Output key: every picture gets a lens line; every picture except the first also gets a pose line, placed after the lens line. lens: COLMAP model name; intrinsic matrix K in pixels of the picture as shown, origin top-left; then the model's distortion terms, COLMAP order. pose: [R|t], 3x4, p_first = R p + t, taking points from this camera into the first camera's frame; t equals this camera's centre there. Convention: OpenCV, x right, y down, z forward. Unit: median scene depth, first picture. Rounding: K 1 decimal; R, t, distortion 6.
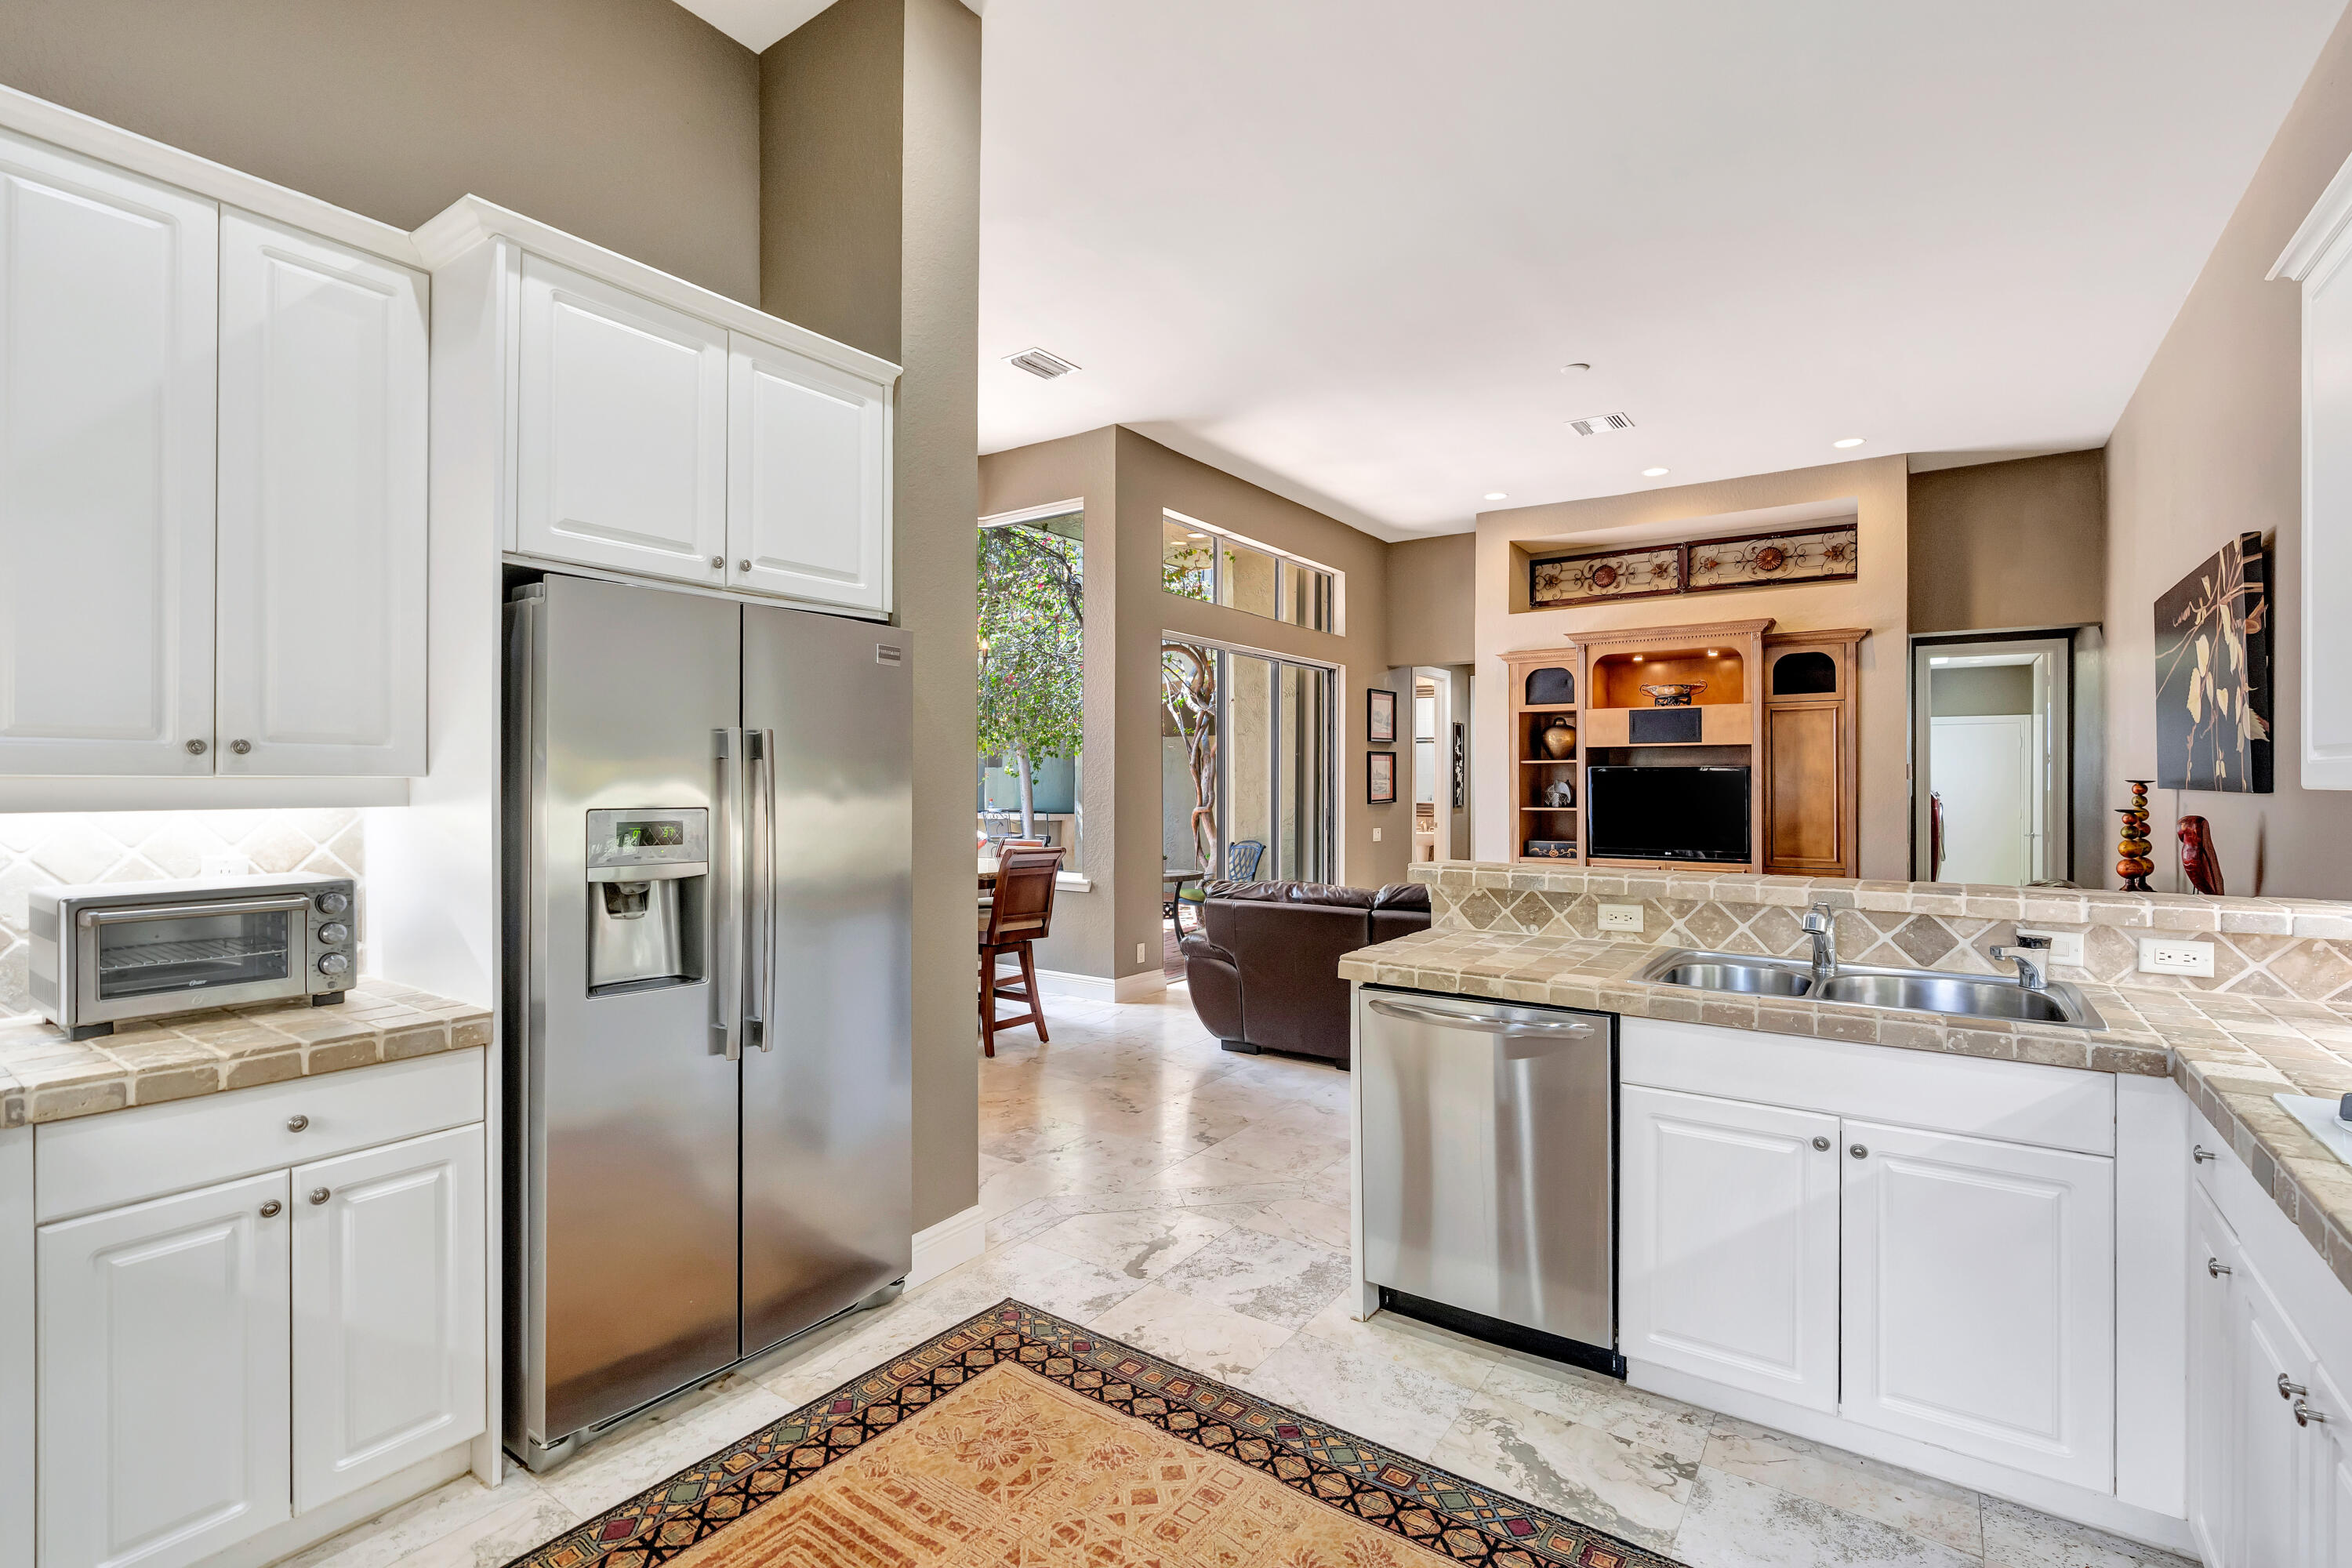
lens RADIAL K [[1068.3, 0, 1170.9], [0, 1068.3, 777.4], [0, 0, 1]] dist [-0.010372, 0.004258]
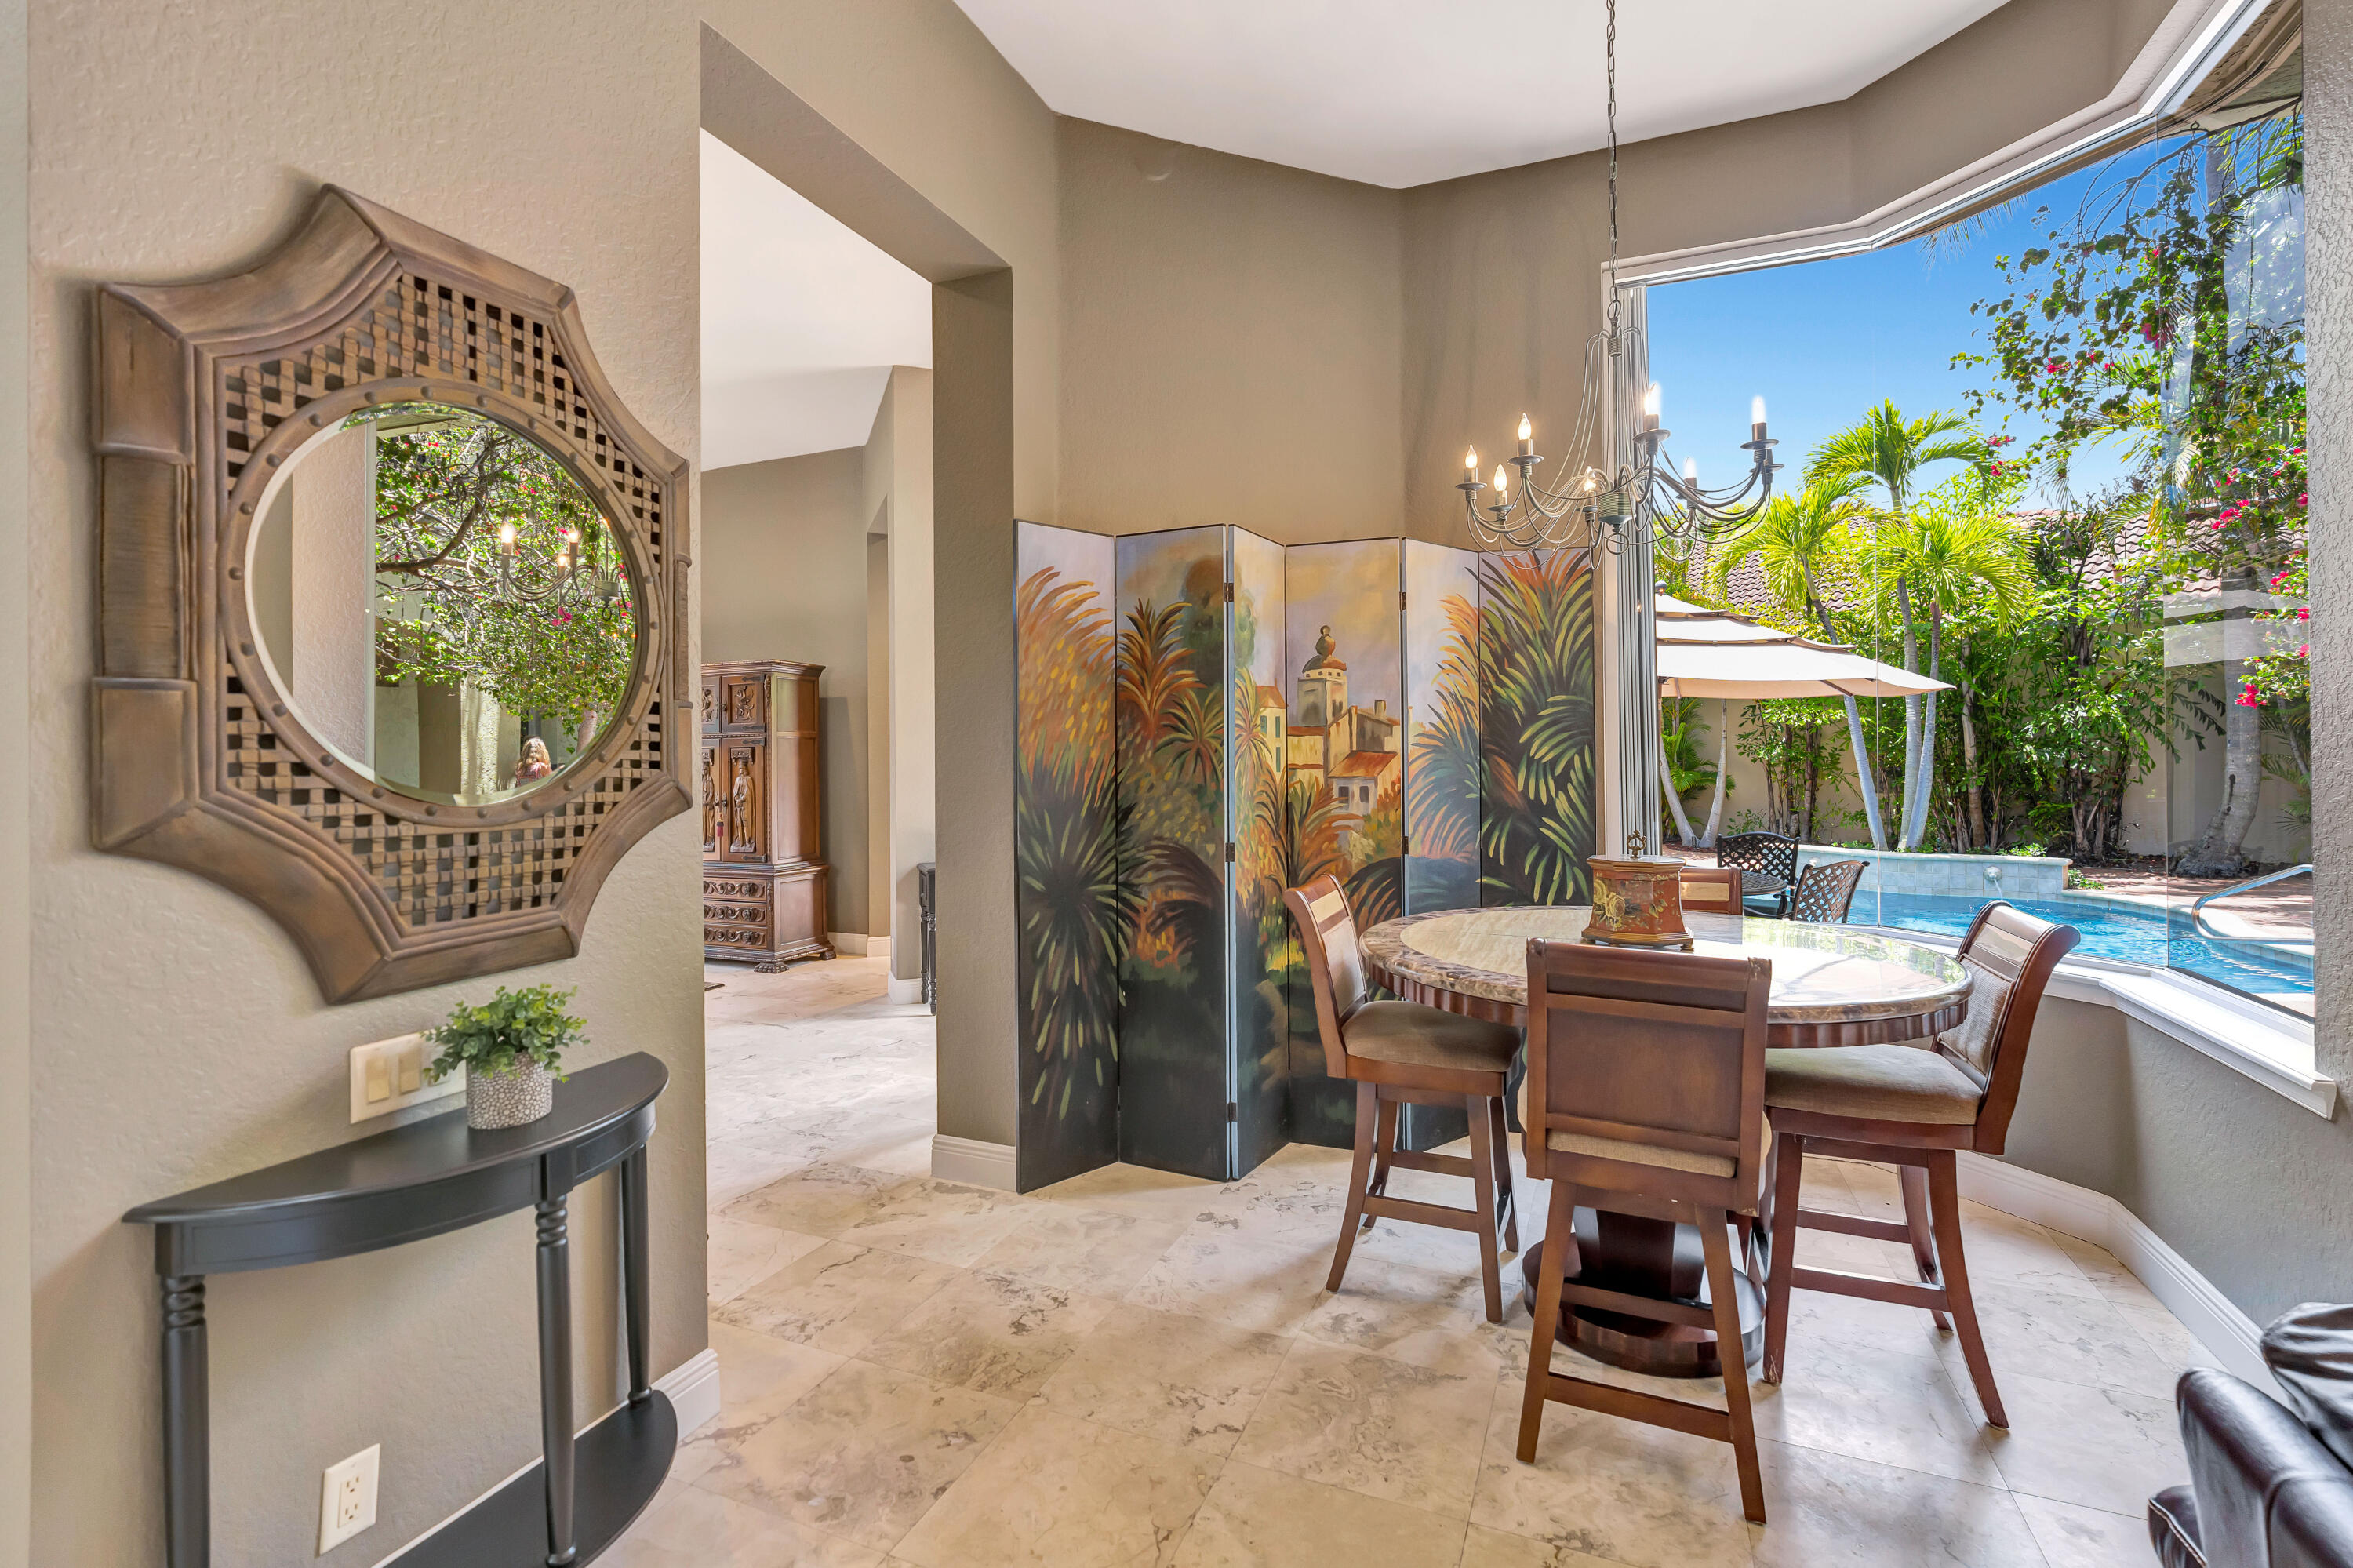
lens RADIAL K [[1068.8, 0, 1168.9], [0, 1068.8, 769.1], [0, 0, 1]] dist [-0.010372, 0.004258]
pose [[0.198835, 0.001882, -0.980031, 0.158336], [0.012358, 0.999914, 0.004427, 0.010482], [0.979955, -0.012992, 0.198794, 0.571100]]
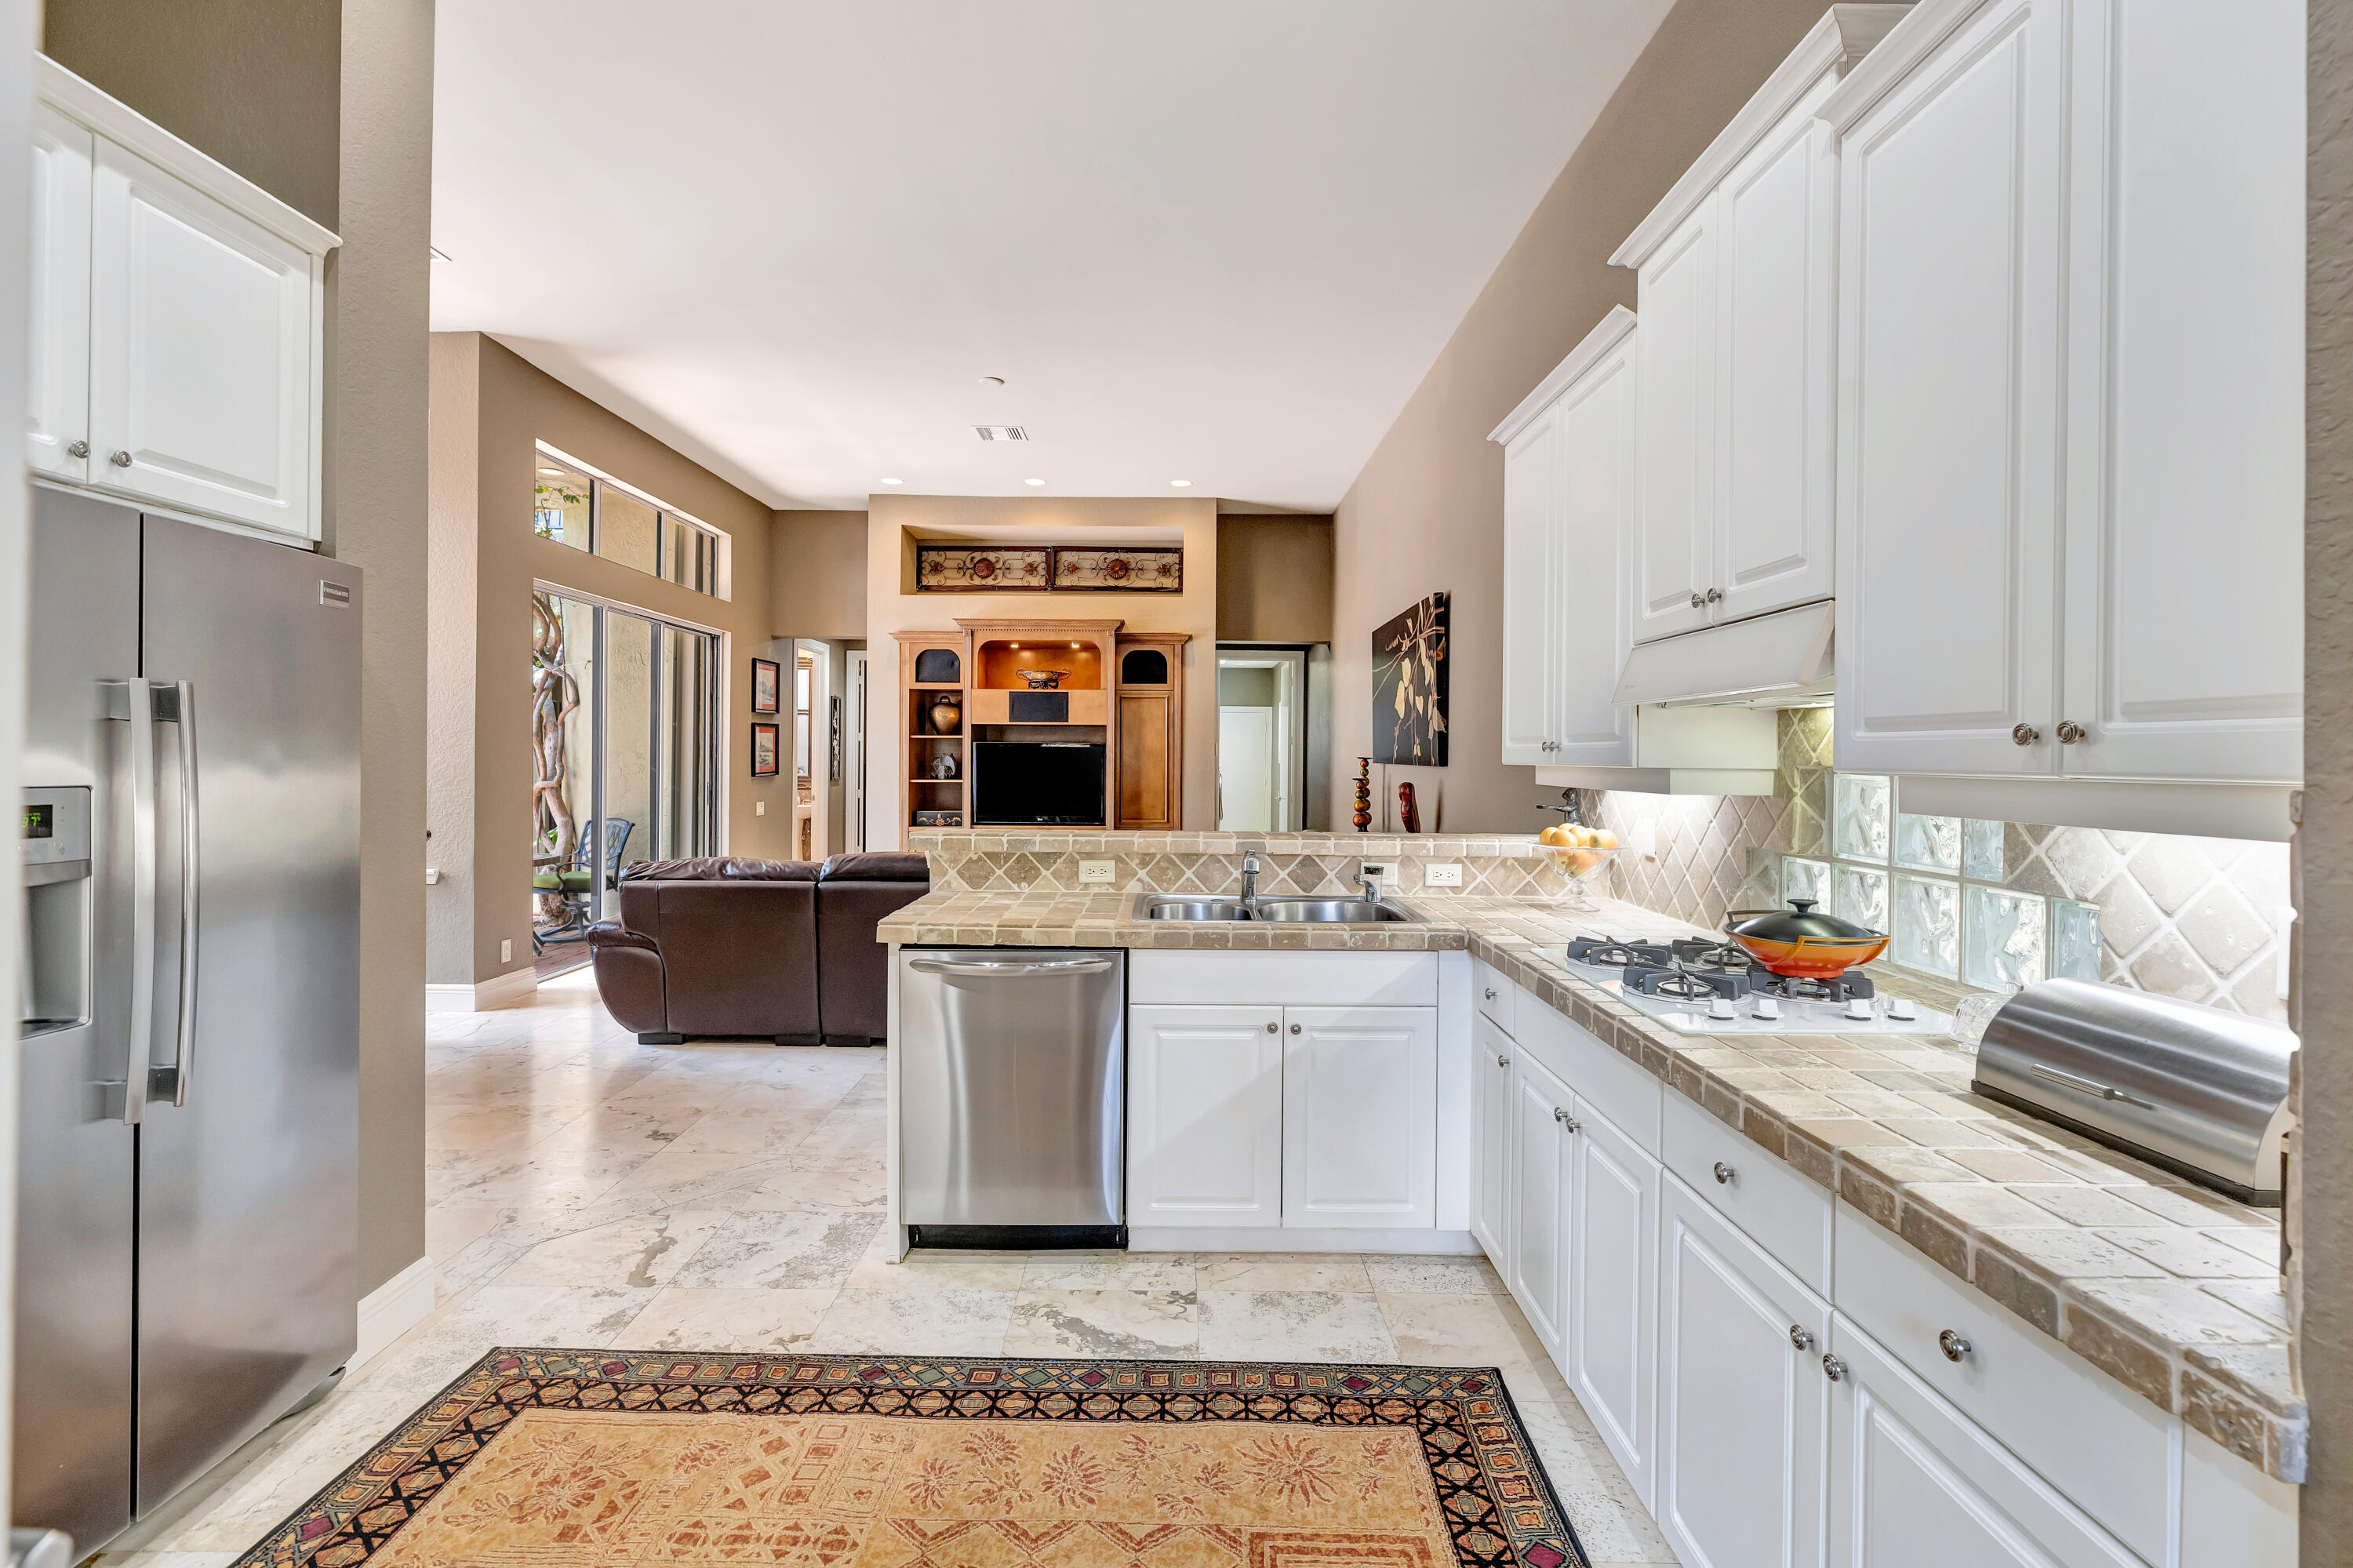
lens RADIAL K [[1068.8, 0, 1167.6], [0, 1068.8, 753.5], [0, 0, 1]] dist [-0.010372, 0.004258]
pose [[0.819466, 0.007593, 0.573078, -0.076486], [-0.009210, 0.999958, -0.000079, -0.000143], [-0.573054, -0.005214, 0.819501, -0.007634]]
